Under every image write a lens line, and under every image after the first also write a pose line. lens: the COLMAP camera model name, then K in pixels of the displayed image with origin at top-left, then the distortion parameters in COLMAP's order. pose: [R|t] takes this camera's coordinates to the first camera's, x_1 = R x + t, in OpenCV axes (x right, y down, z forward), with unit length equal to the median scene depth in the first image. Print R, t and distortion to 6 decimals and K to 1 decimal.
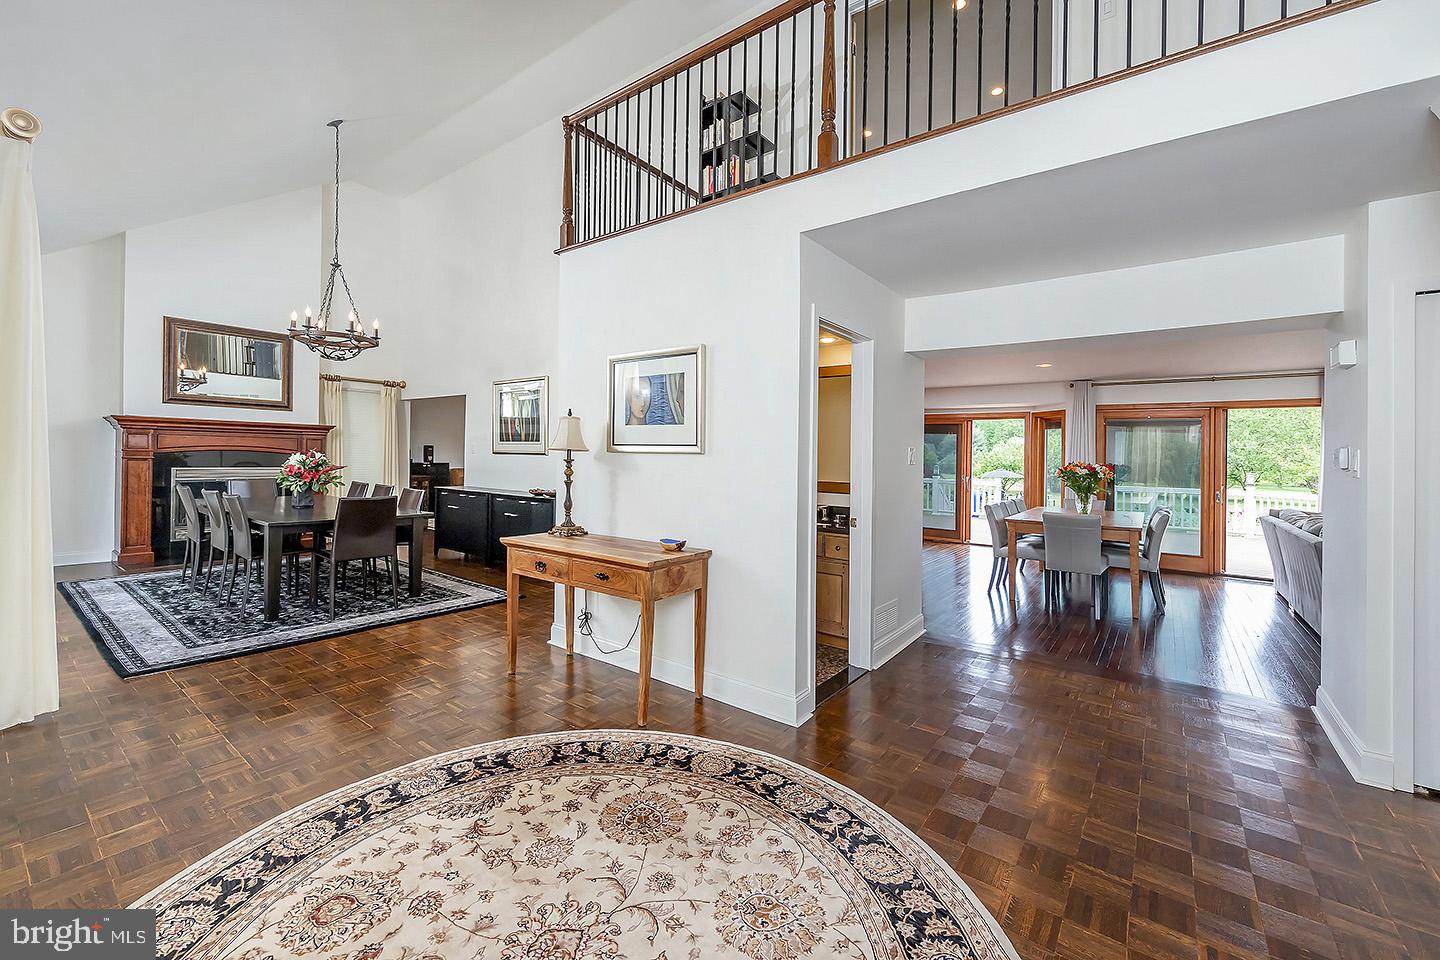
lens RADIAL K [[569.9, 0, 730.8], [0, 569.9, 455.6], [0, 0, 1]] dist [0.006020, -0.000567]
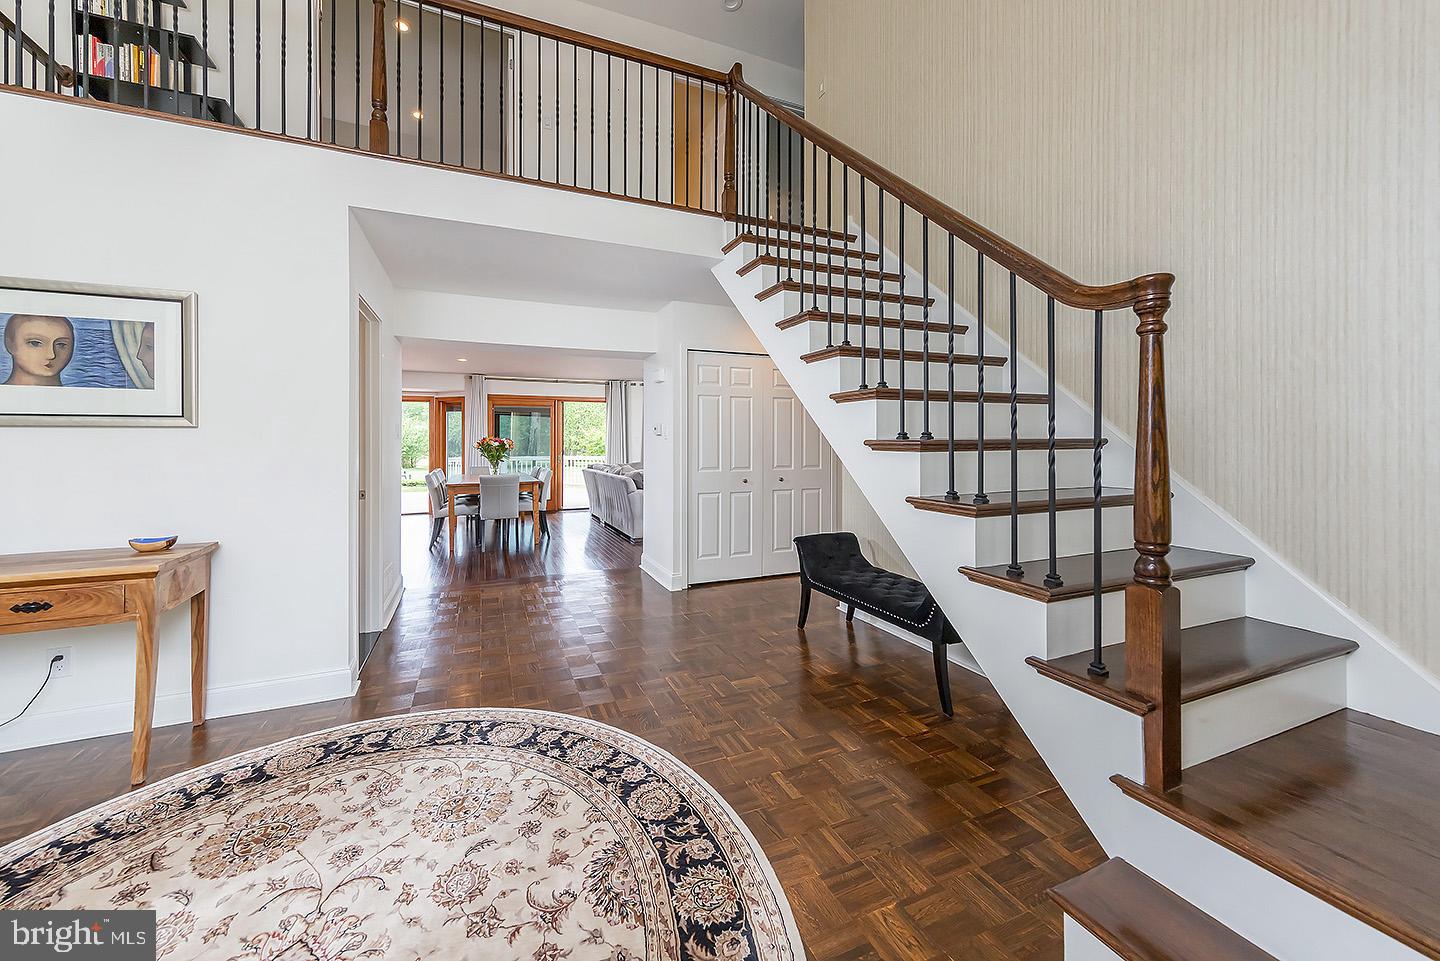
lens RADIAL K [[510.4, 0, 672.9], [0, 510.4, 437.0], [0, 0, 1]] dist [0.004179, 0.000267]
pose [[0.536519, -0.011379, 0.843812, -0.461564], [0.008709, 0.999931, 0.007946, 0.016178], [-0.843844, 0.003085, 0.536580, 0.037933]]
